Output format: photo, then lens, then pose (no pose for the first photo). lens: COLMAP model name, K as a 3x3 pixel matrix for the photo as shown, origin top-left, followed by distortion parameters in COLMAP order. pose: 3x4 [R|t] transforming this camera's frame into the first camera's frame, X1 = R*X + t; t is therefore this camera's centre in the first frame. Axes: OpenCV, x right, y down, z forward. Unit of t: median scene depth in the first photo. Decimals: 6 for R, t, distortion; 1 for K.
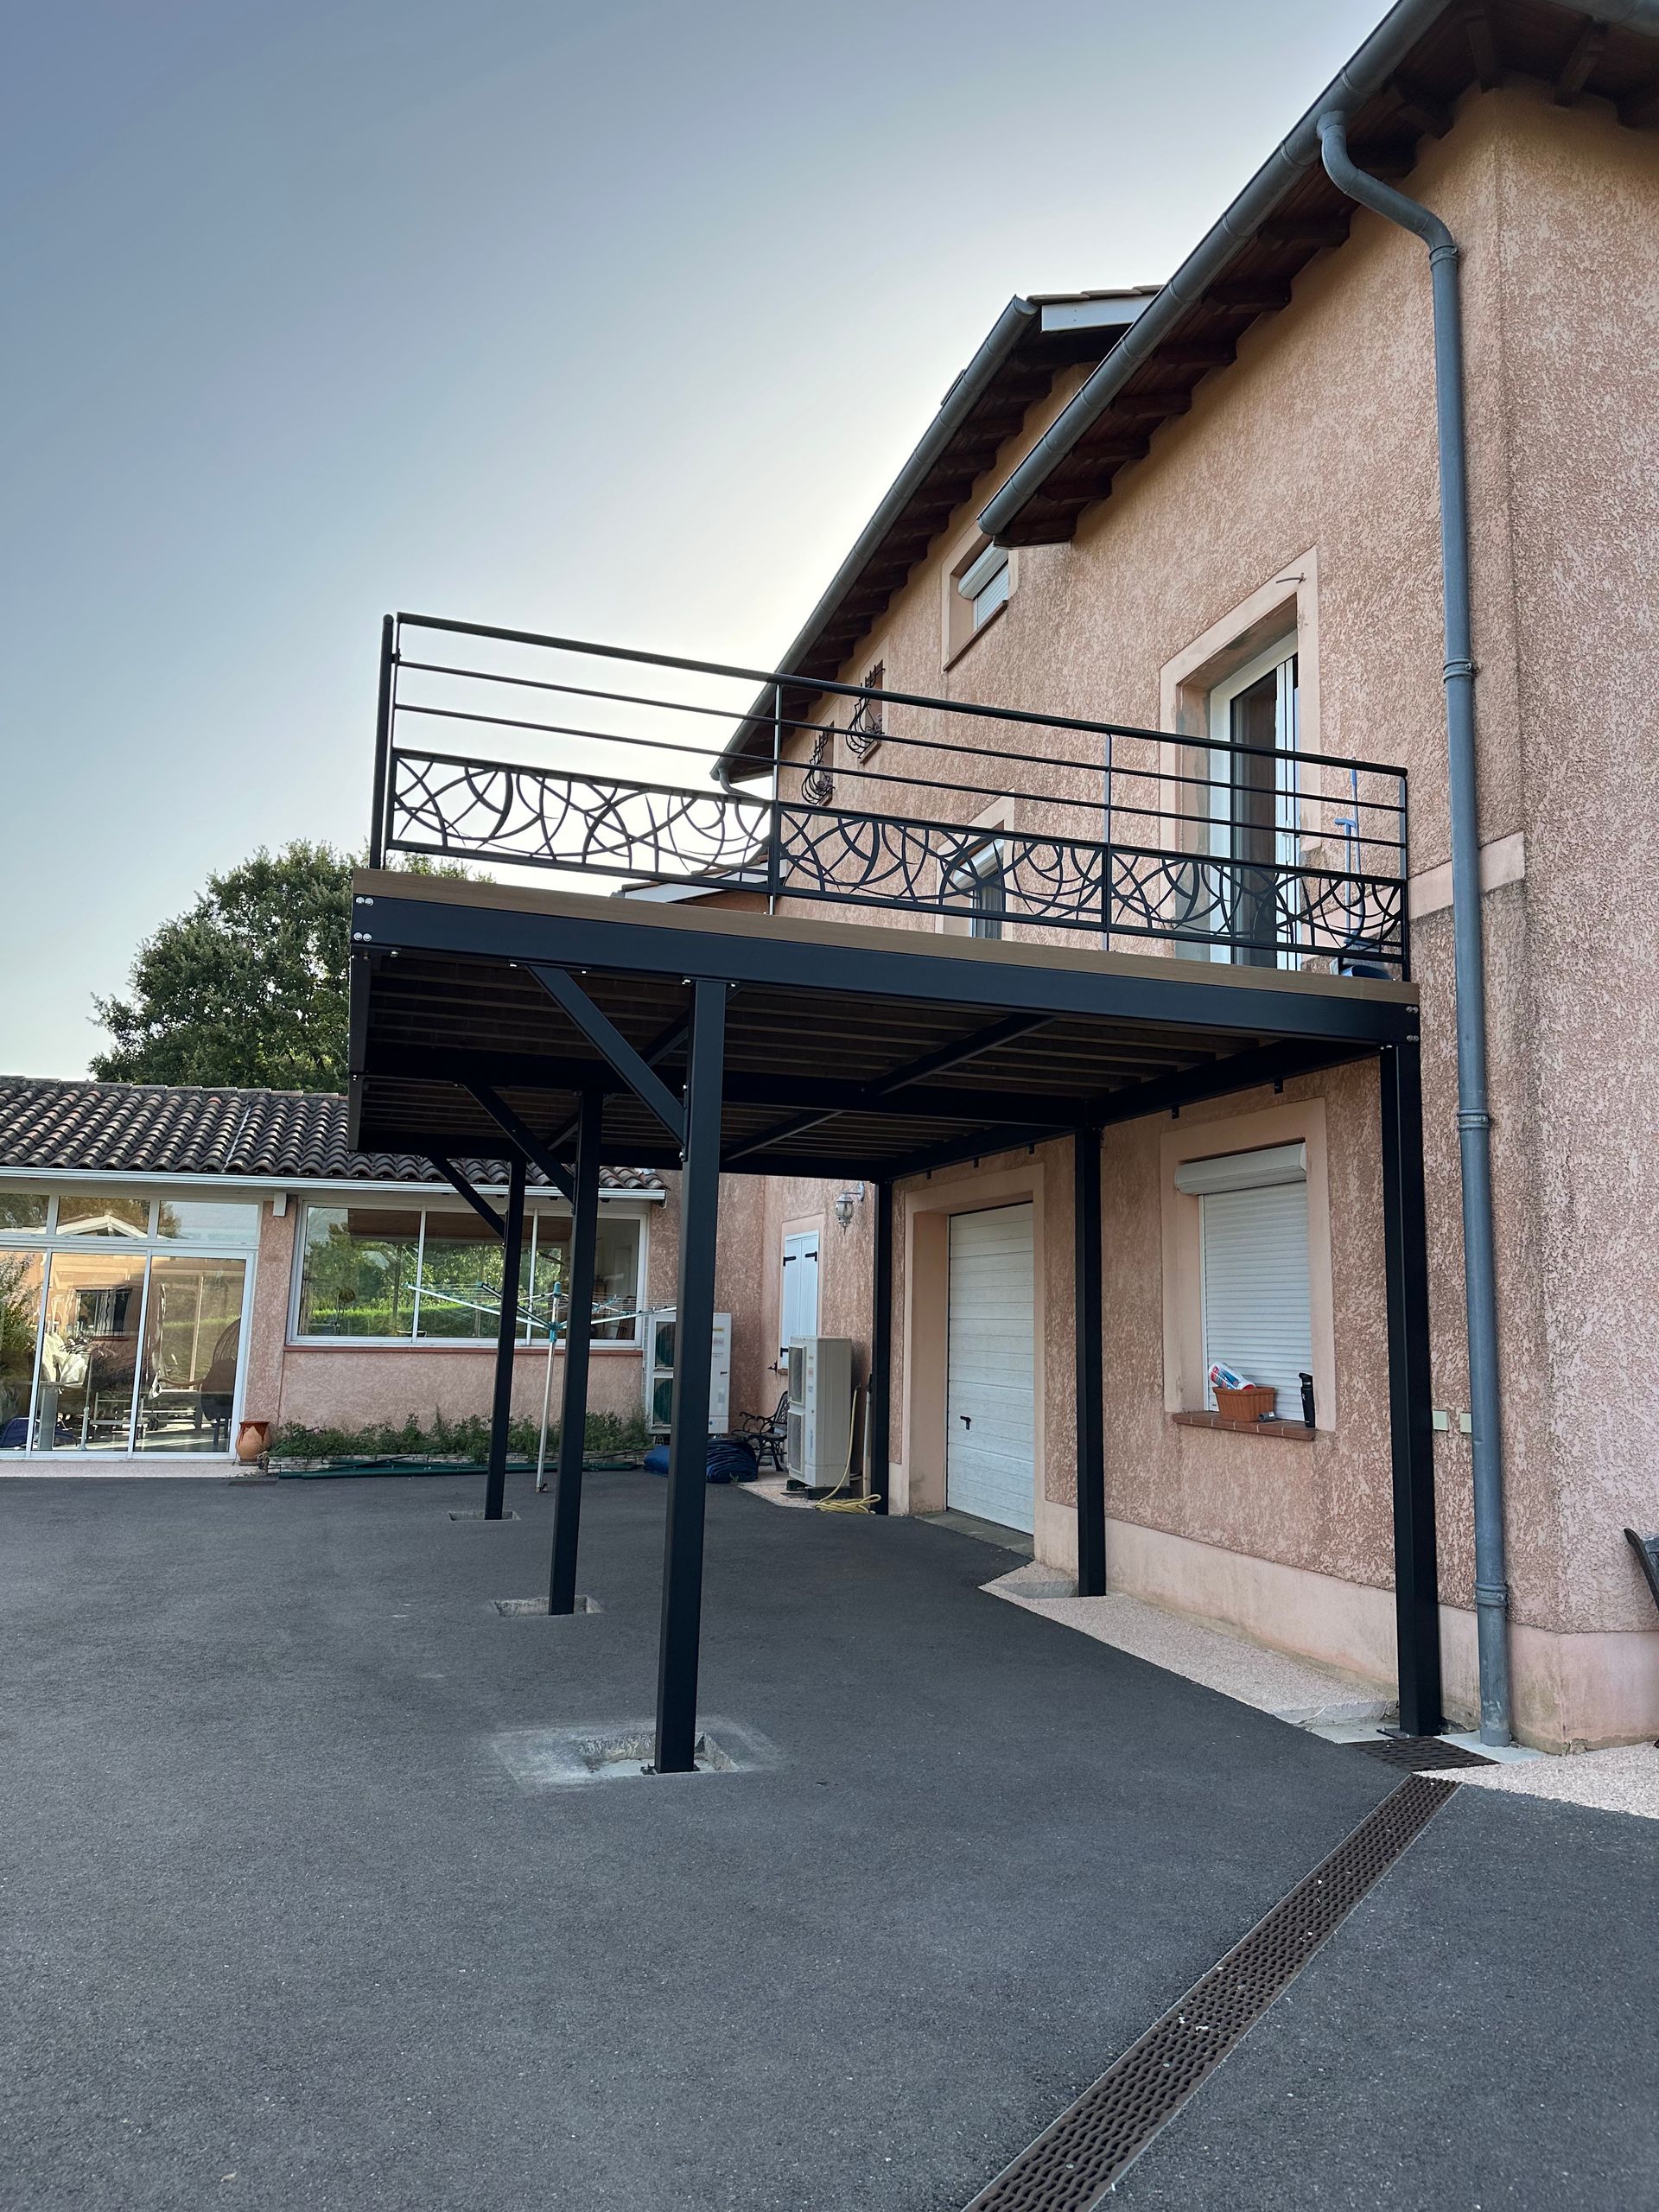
lens RADIAL K [[1540.7, 0, 835.7], [0, 1540.7, 1101.2], [0, 0, 1]] dist [0.136661, -0.275108]
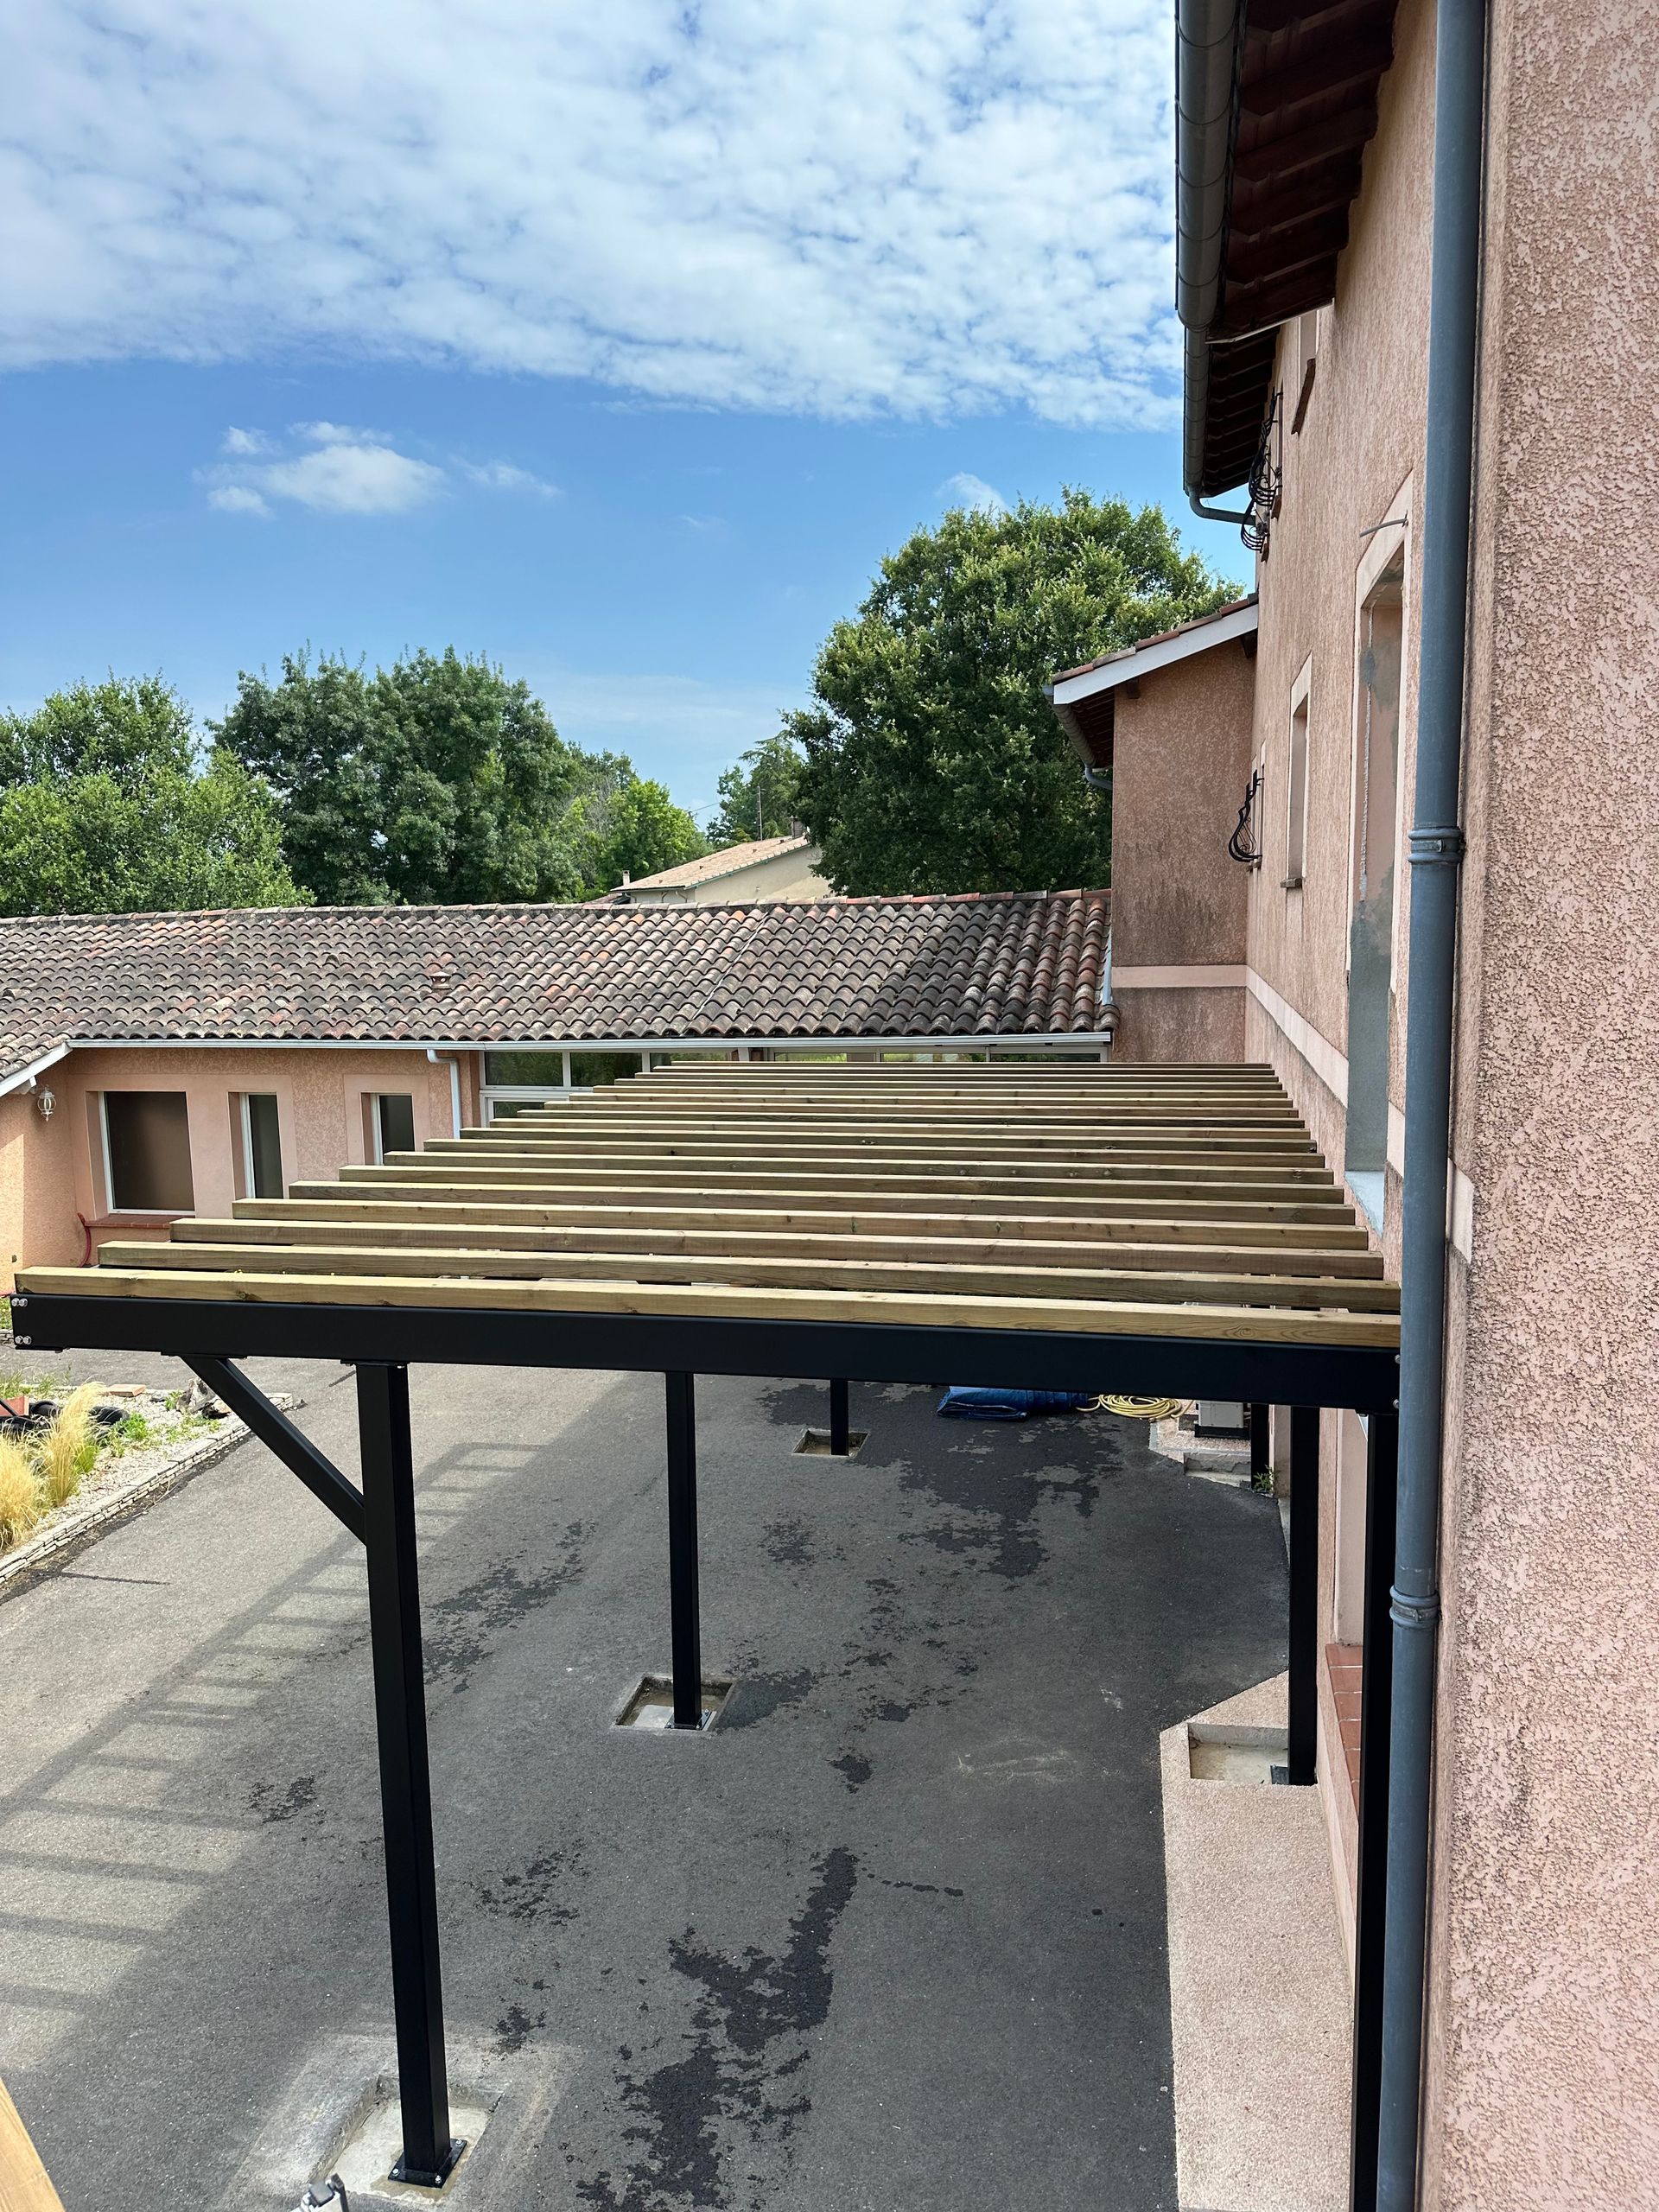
lens RADIAL K [[1559.4, 0, 843.0], [0, 1559.4, 1104.4], [0, 0, 1]] dist [0.022353, -0.030123]
pose [[0.869331, 0.020989, -0.493784, 0.453162], [0.115505, 0.962801, 0.244279, -0.319253], [0.480543, -0.269394, 0.834569, 0.368080]]
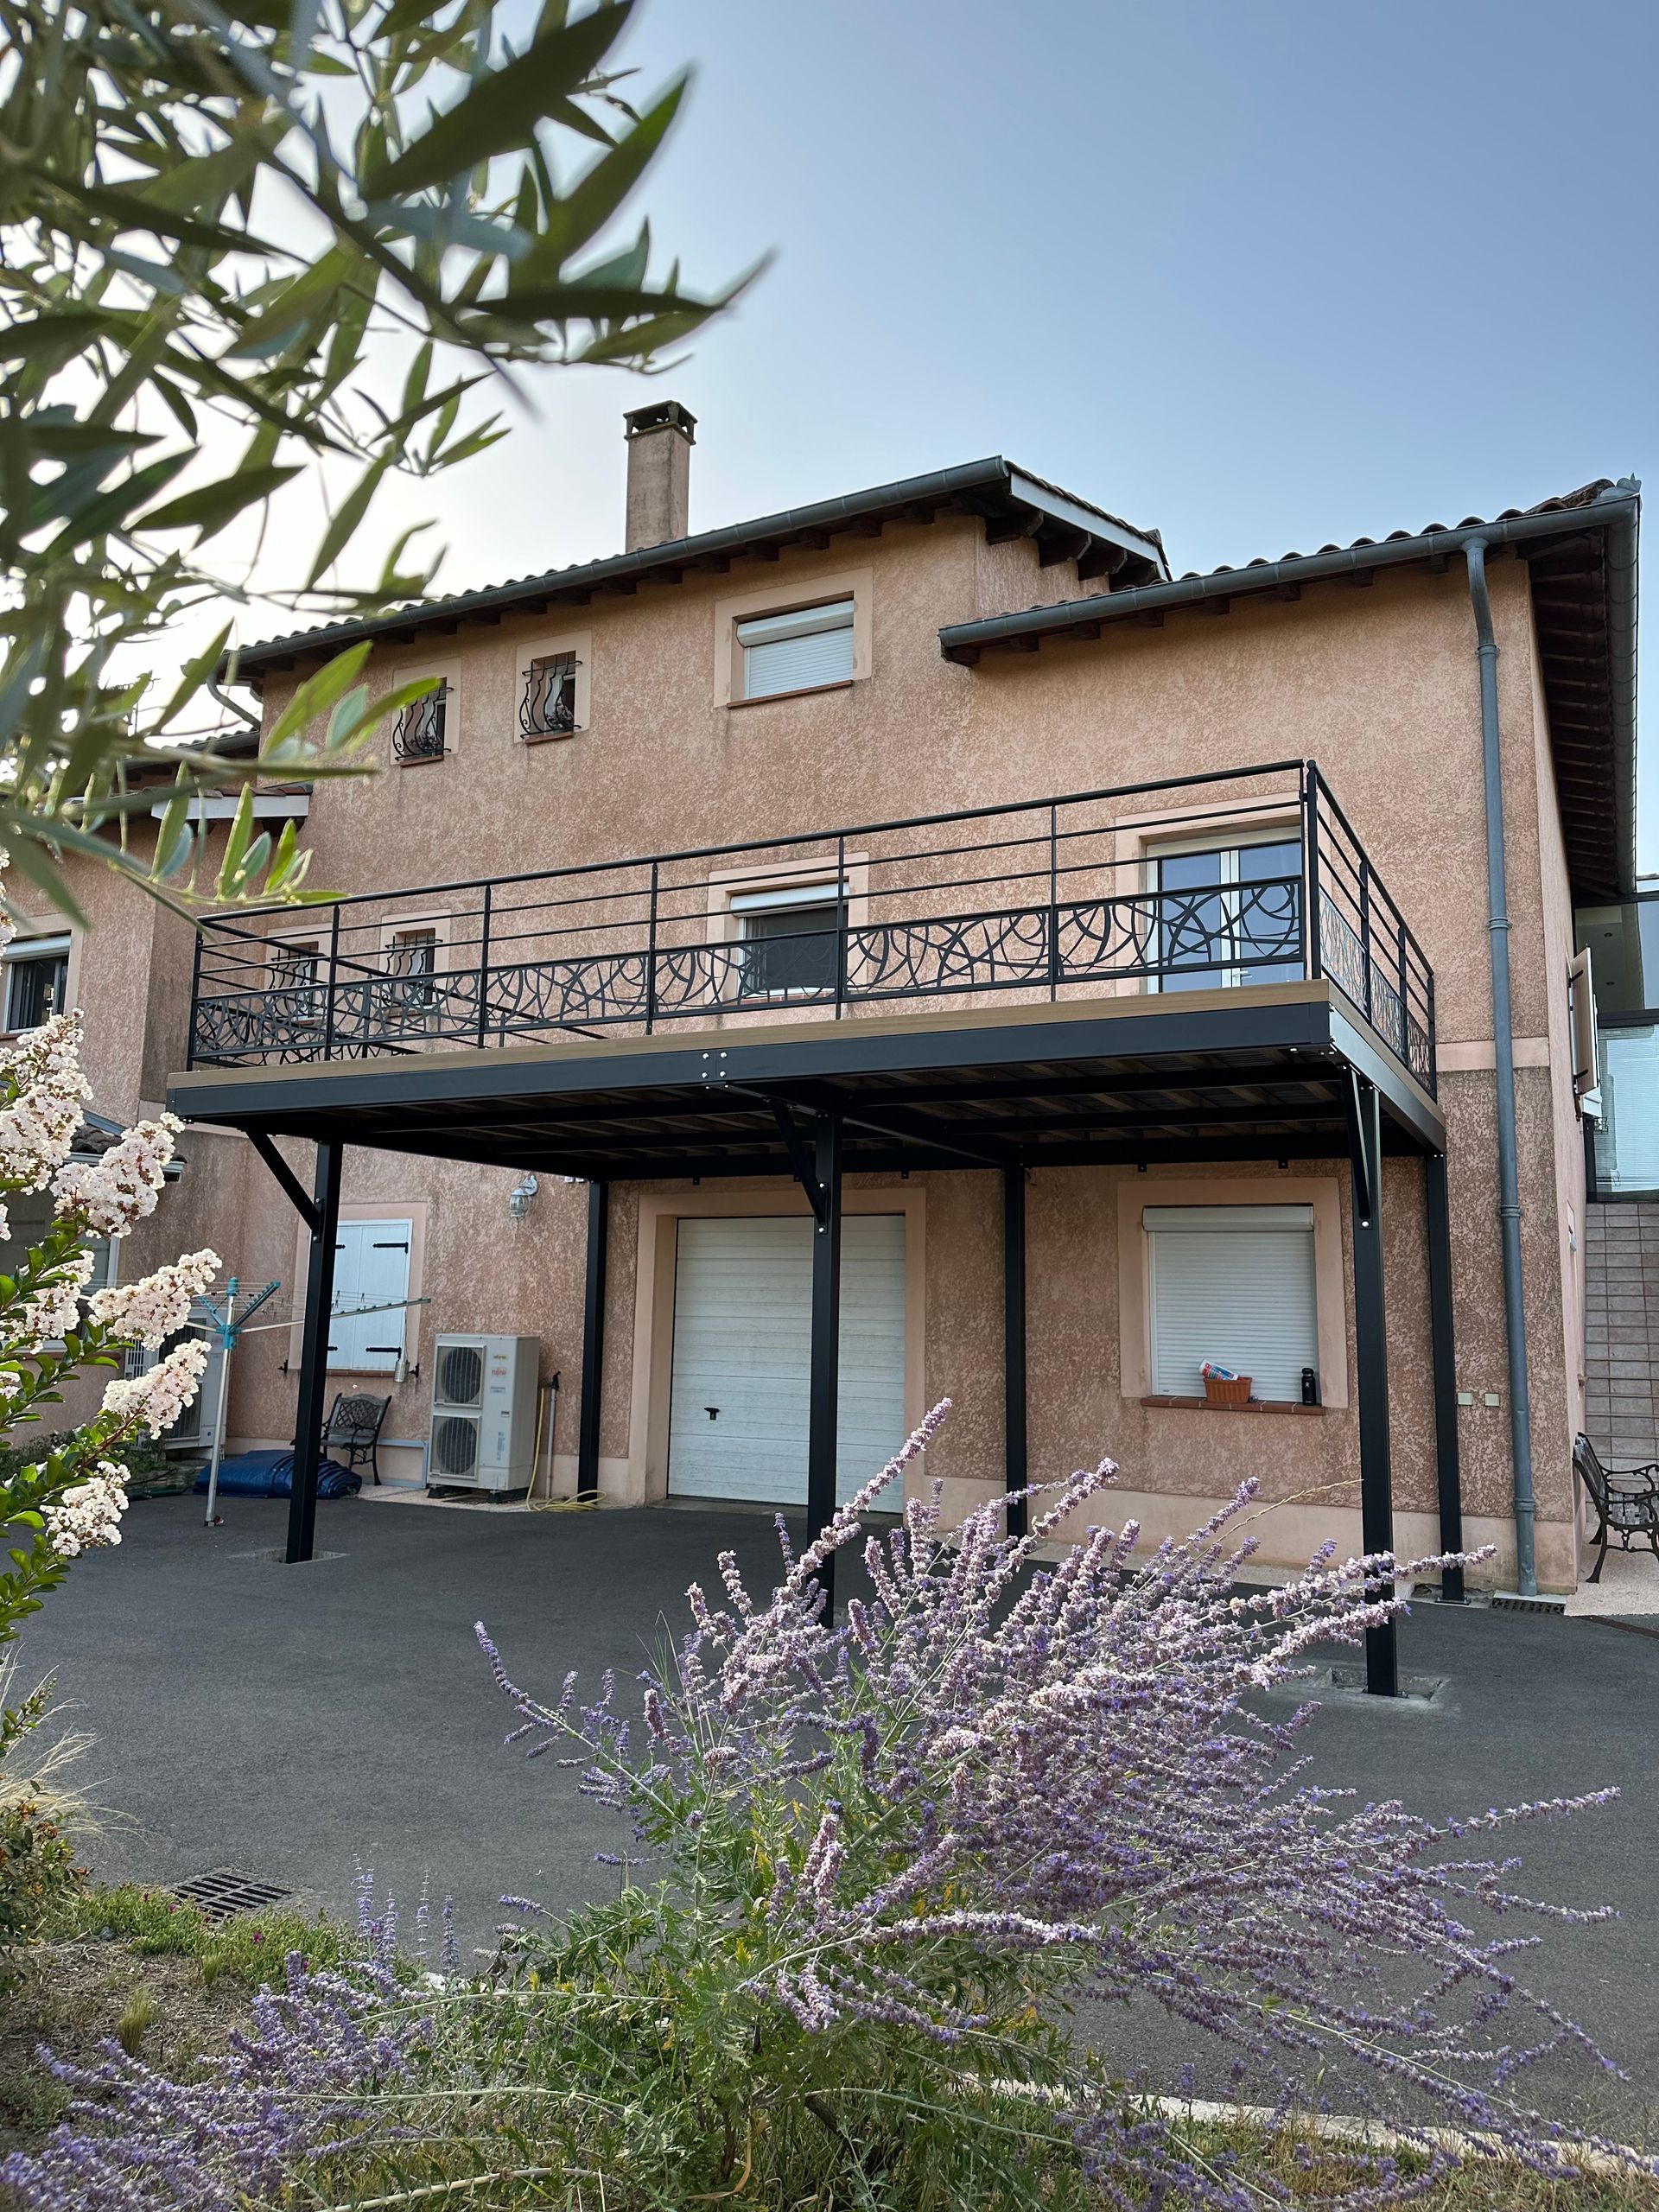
lens RADIAL K [[1599.2, 0, 825.8], [0, 1599.2, 1082.2], [0, 0, 1]] dist [0.206877, -0.442062]
pose [[0.705625, 0.091920, 0.702598, -1.126779], [-0.104751, 0.994188, -0.024866, -0.003341], [-0.700800, -0.056052, 0.711153, 0.270011]]
